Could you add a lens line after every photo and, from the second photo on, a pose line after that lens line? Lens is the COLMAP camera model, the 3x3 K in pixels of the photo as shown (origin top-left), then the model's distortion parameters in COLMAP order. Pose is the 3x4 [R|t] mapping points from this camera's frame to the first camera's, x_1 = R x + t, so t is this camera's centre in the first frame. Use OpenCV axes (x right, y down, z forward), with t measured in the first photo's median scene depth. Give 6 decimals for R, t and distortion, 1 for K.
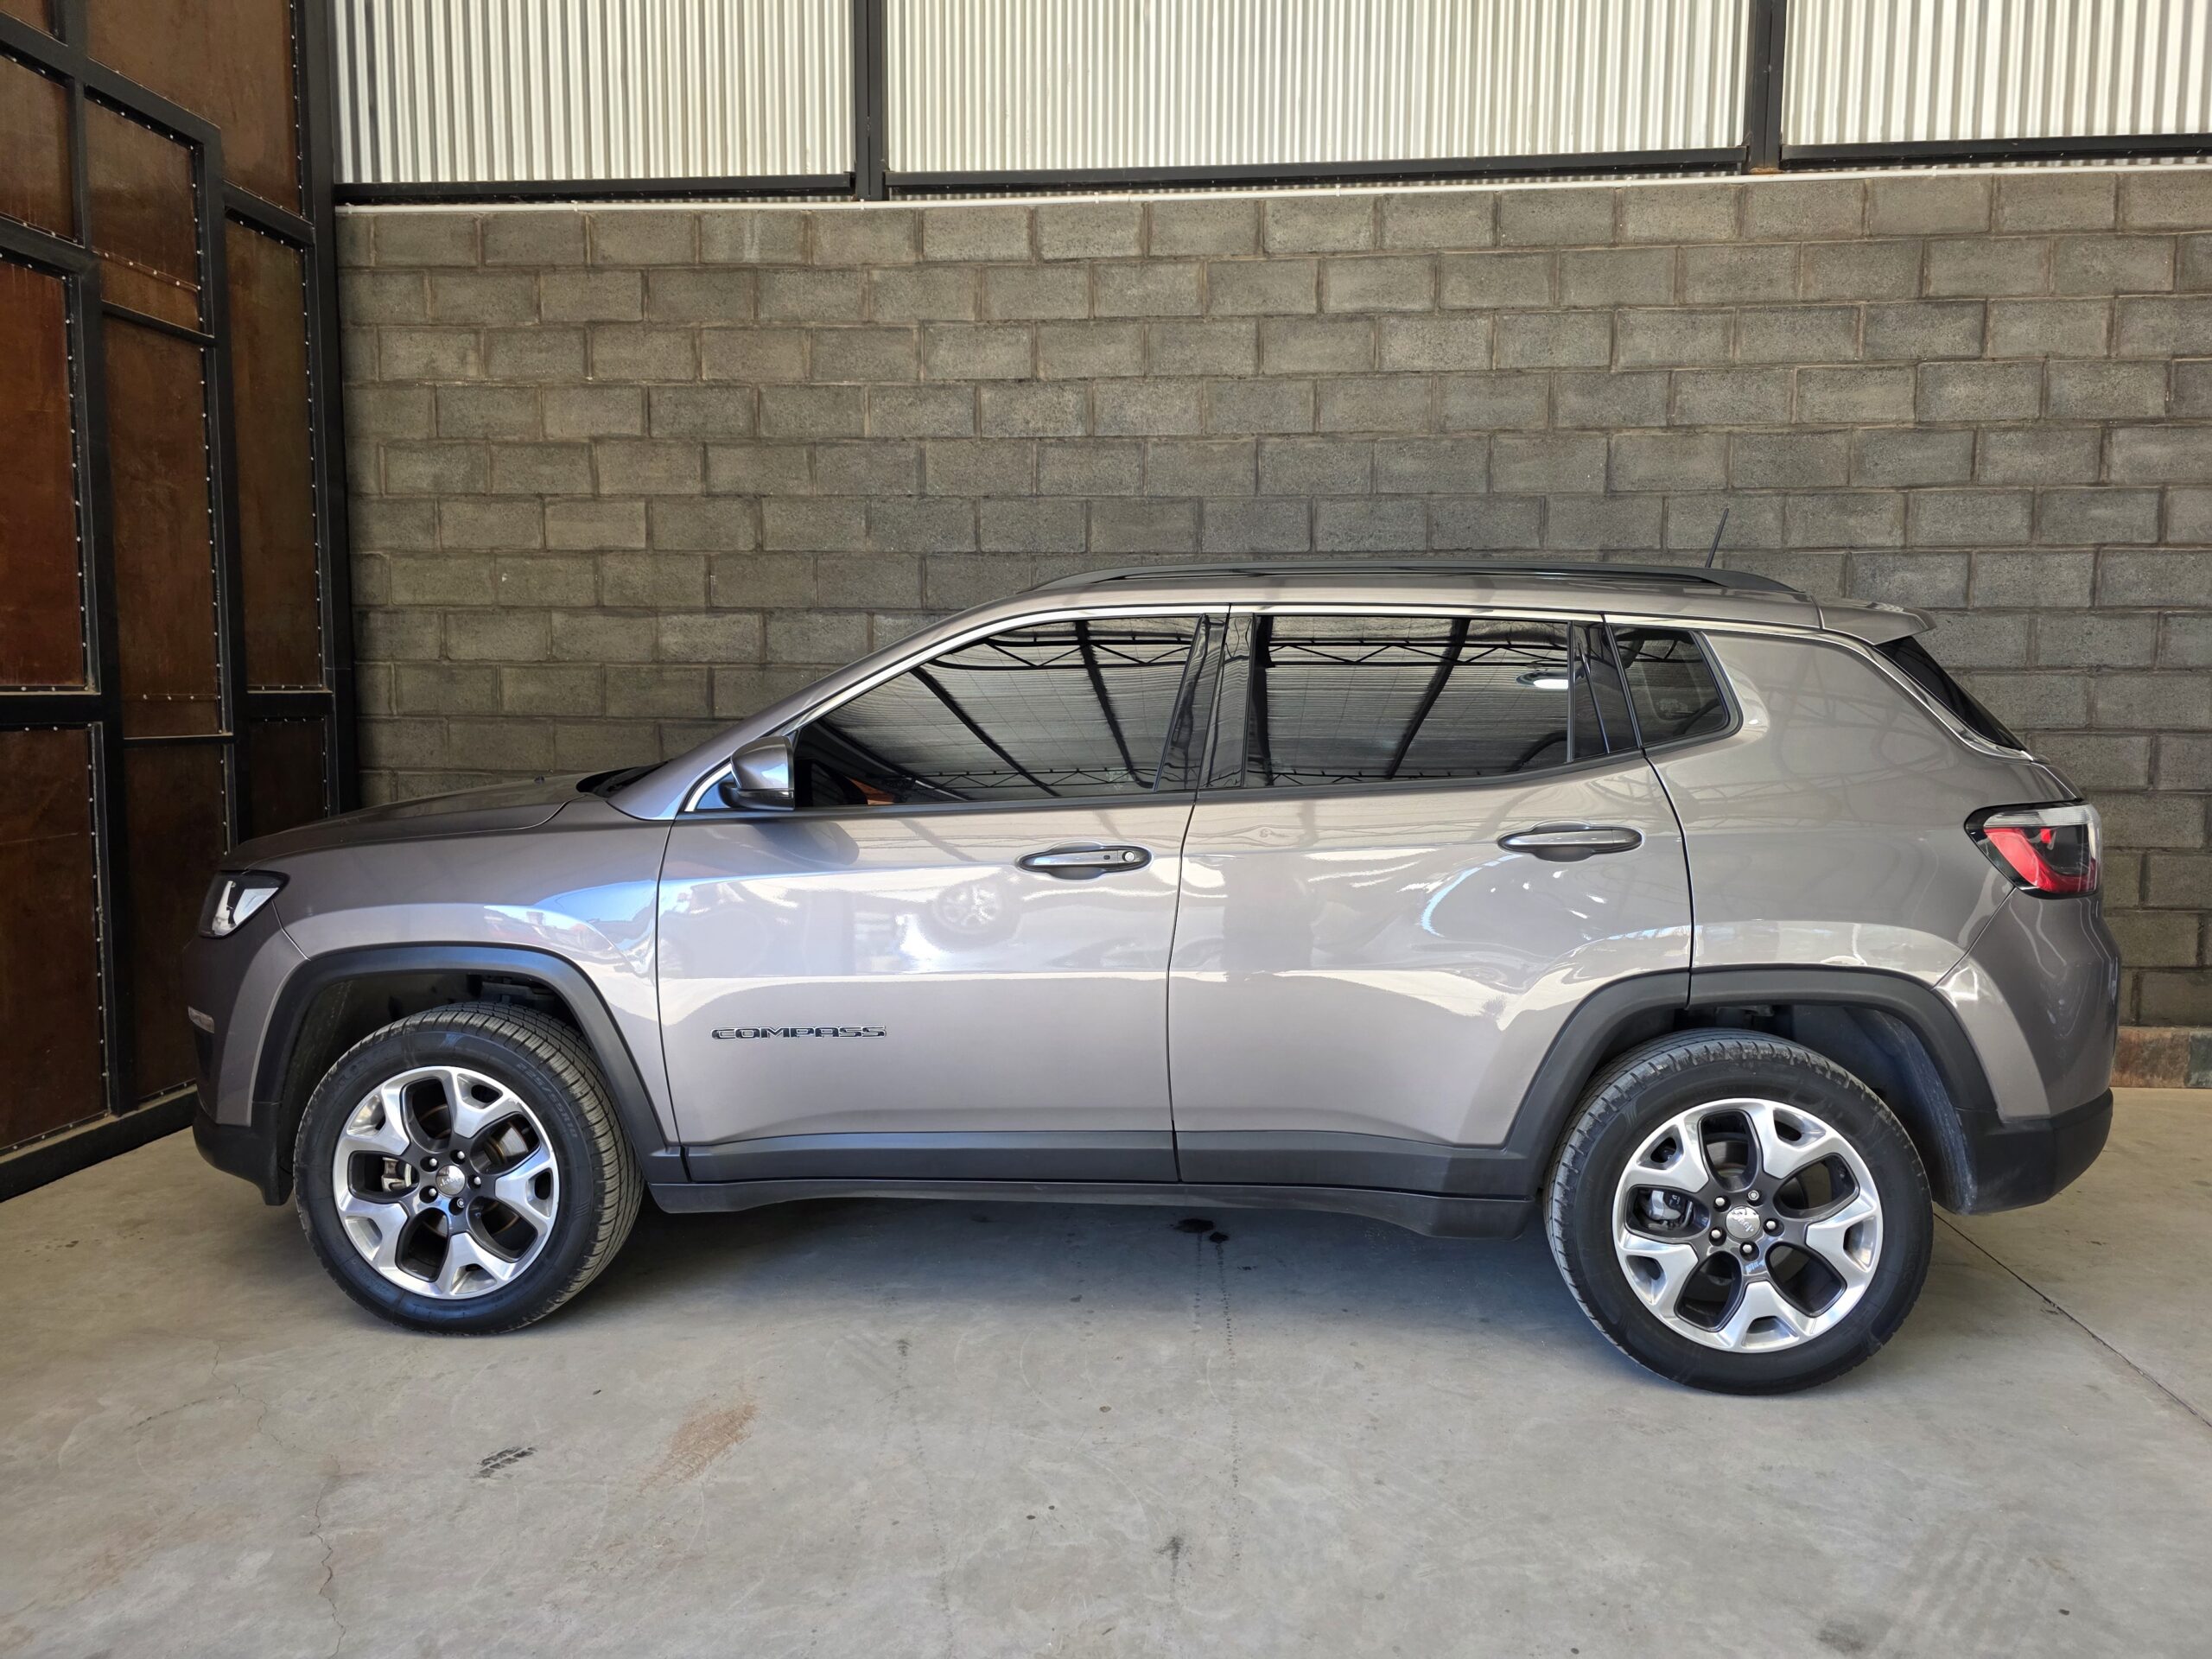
lens RADIAL K [[1471.9, 0, 1142.4], [0, 1471.9, 826.8], [0, 0, 1]] dist [0.056476, -0.047284]
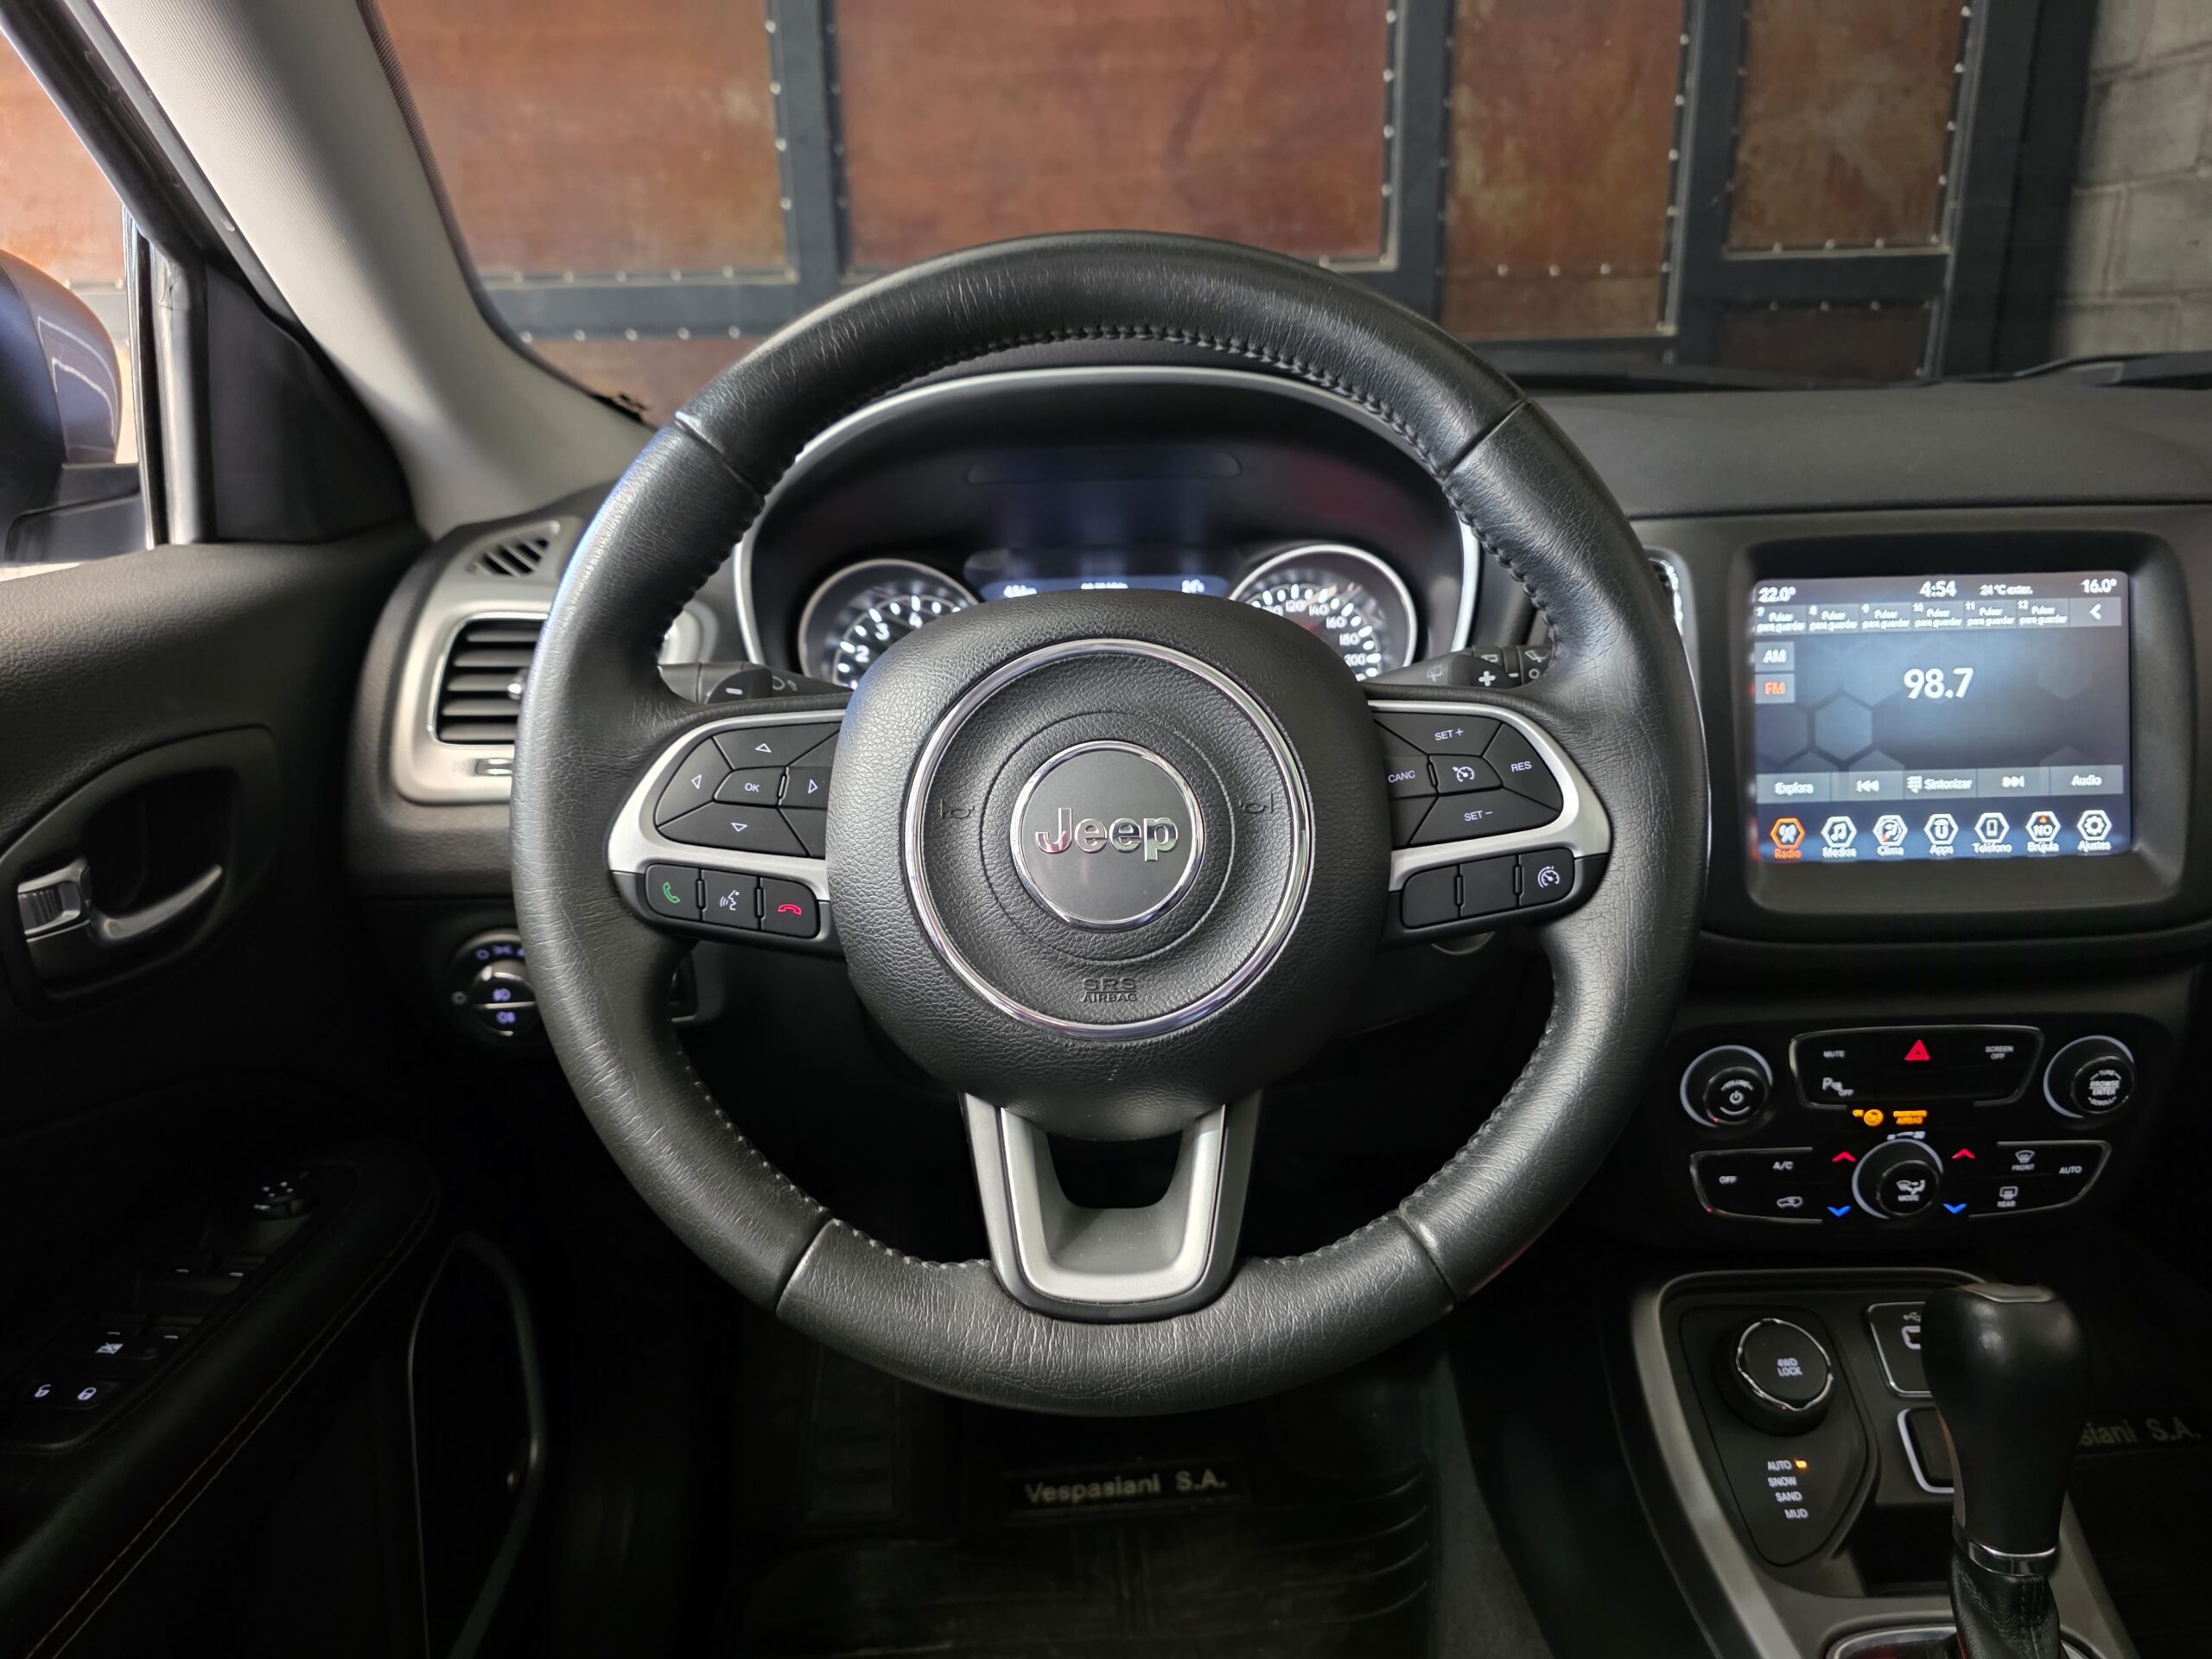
lens RADIAL K [[1508.4, 0, 1121.3], [0, 1508.4, 816.4], [0, 0, 1]] dist [0.036338, -0.046975]
pose [[0.117370, 0.288840, -0.950156, 0.001941], [-0.065441, 0.956939, 0.282818, -0.031012], [0.990930, 0.028984, 0.131218, 0.653137]]
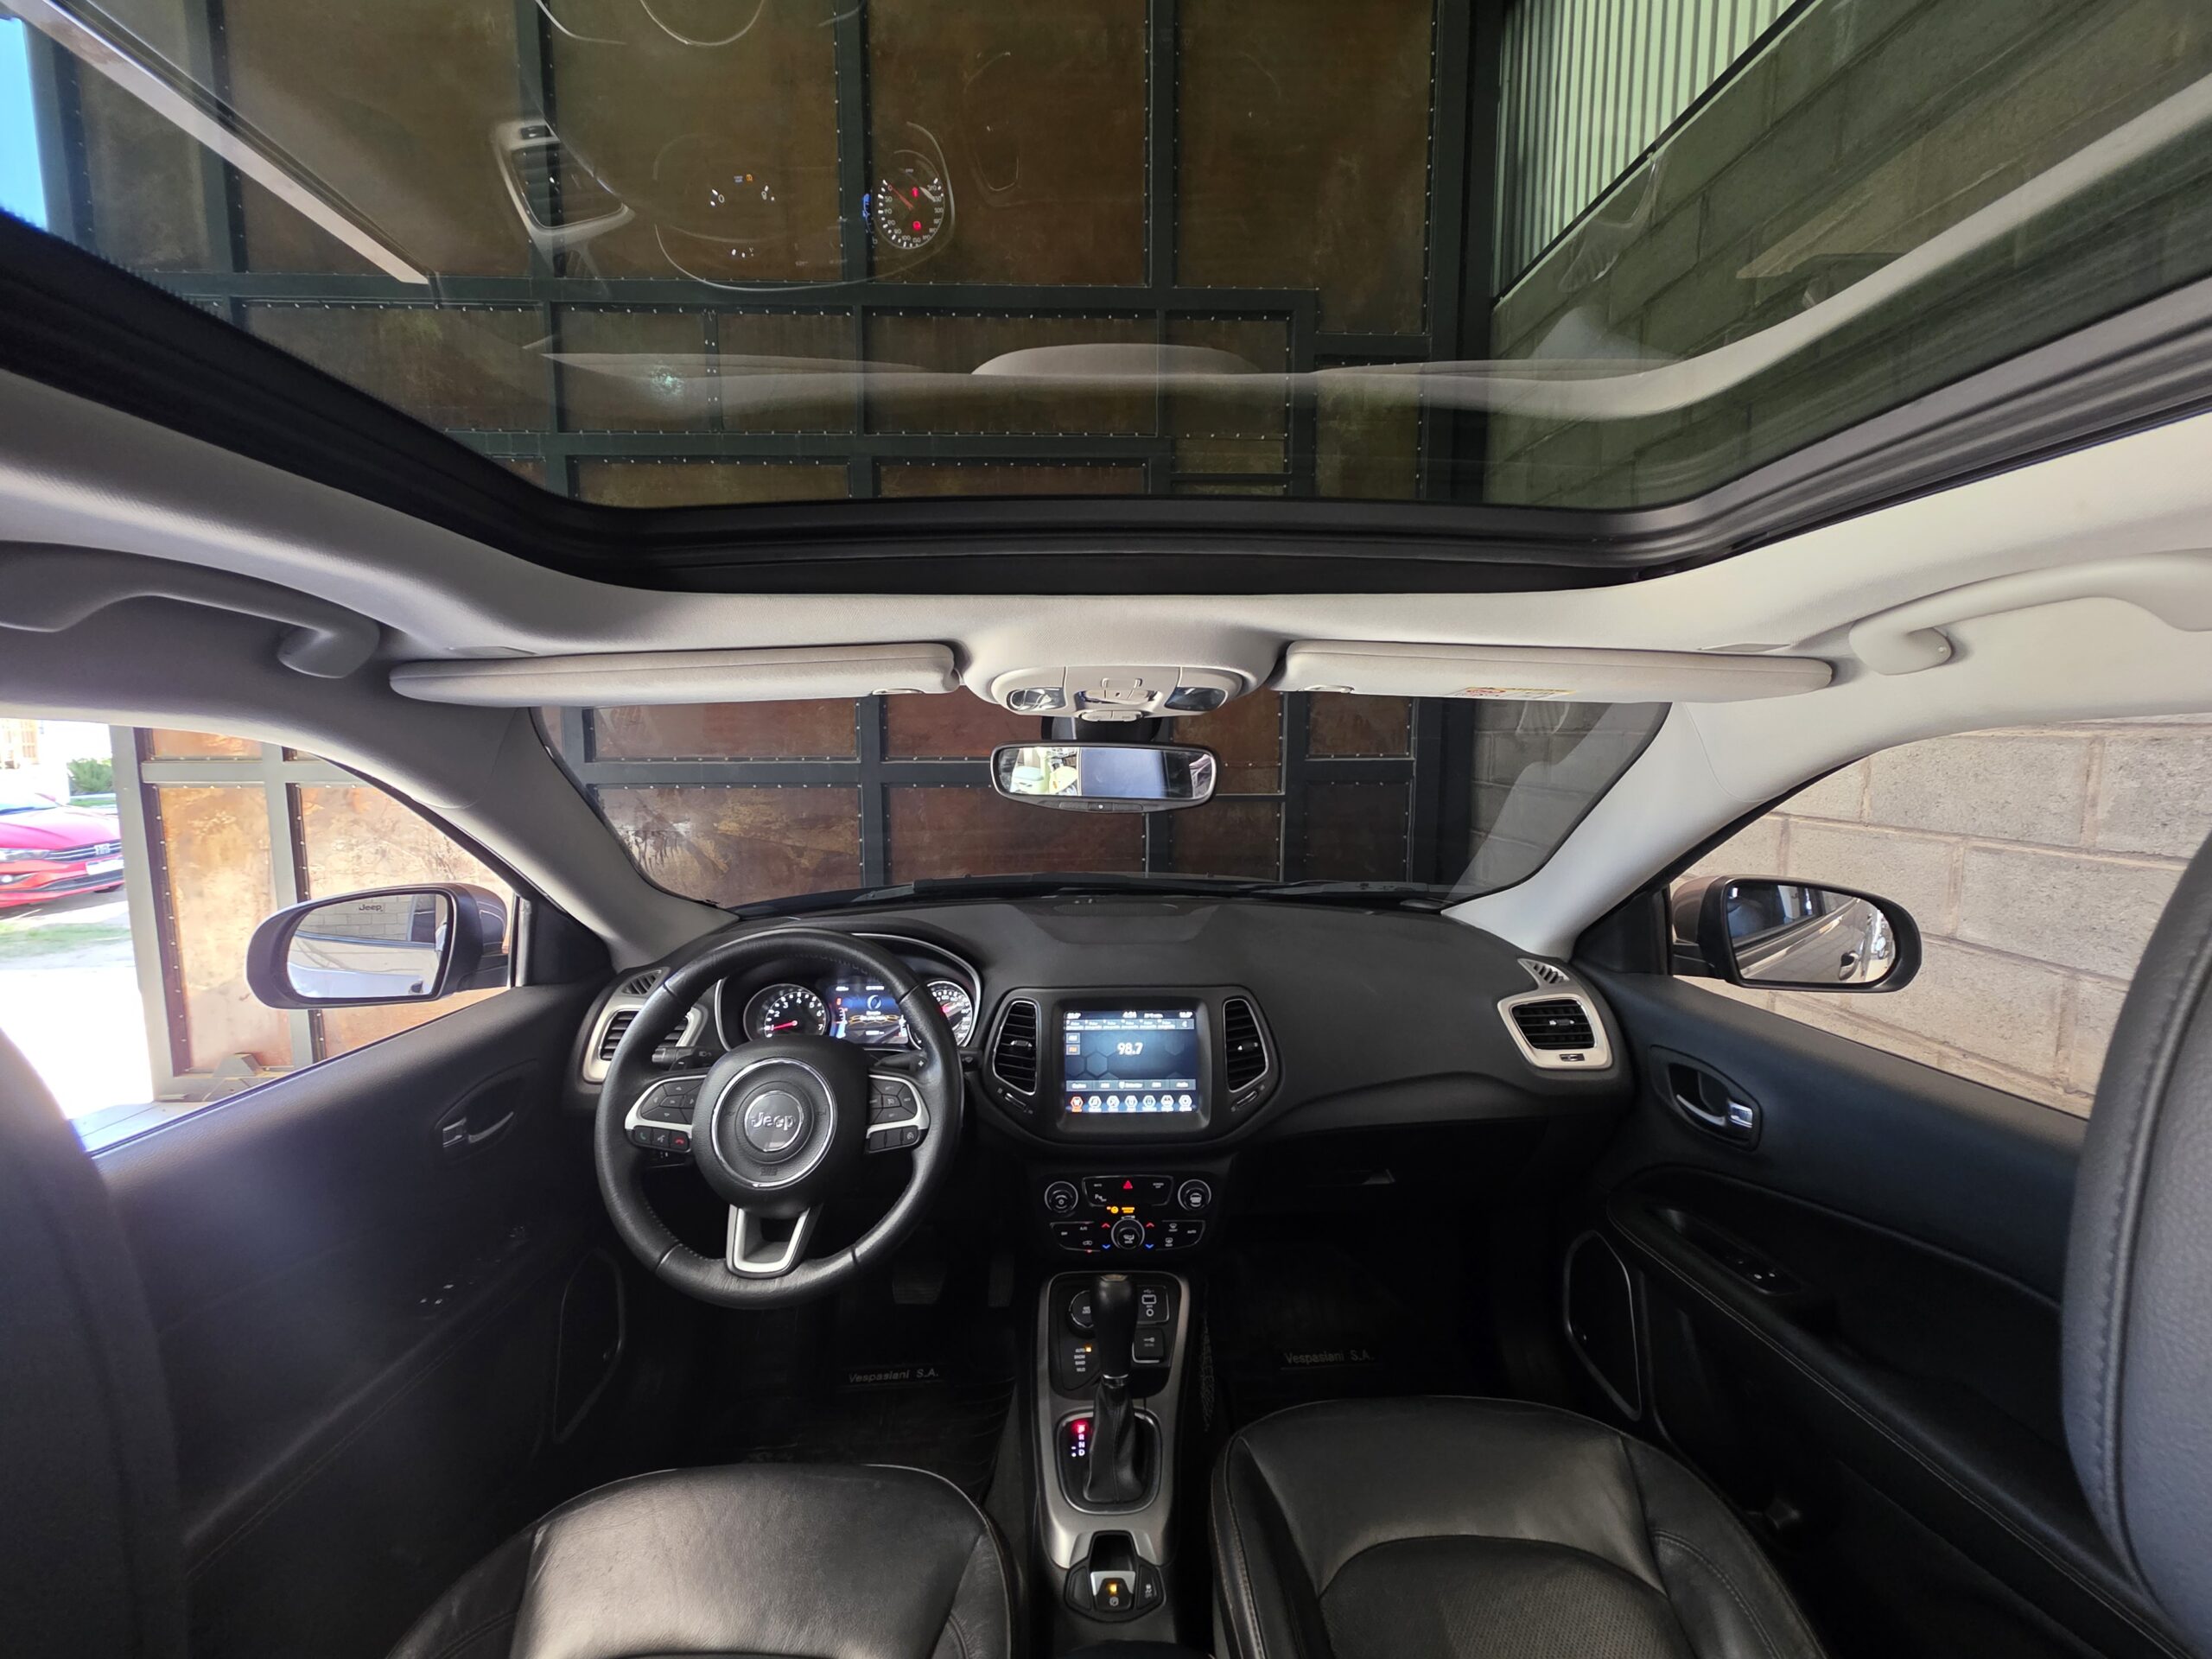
lens RADIAL K [[863.7, 0, 1097.2], [0, 863.7, 828.6], [0, 0, 1]] dist [0.002972, 0.000078]
pose [[0.123635, 0.102878, -0.986980, 0.082323], [-0.086326, 0.991956, 0.092583, -0.080090], [0.988566, 0.073756, 0.131522, 0.697698]]
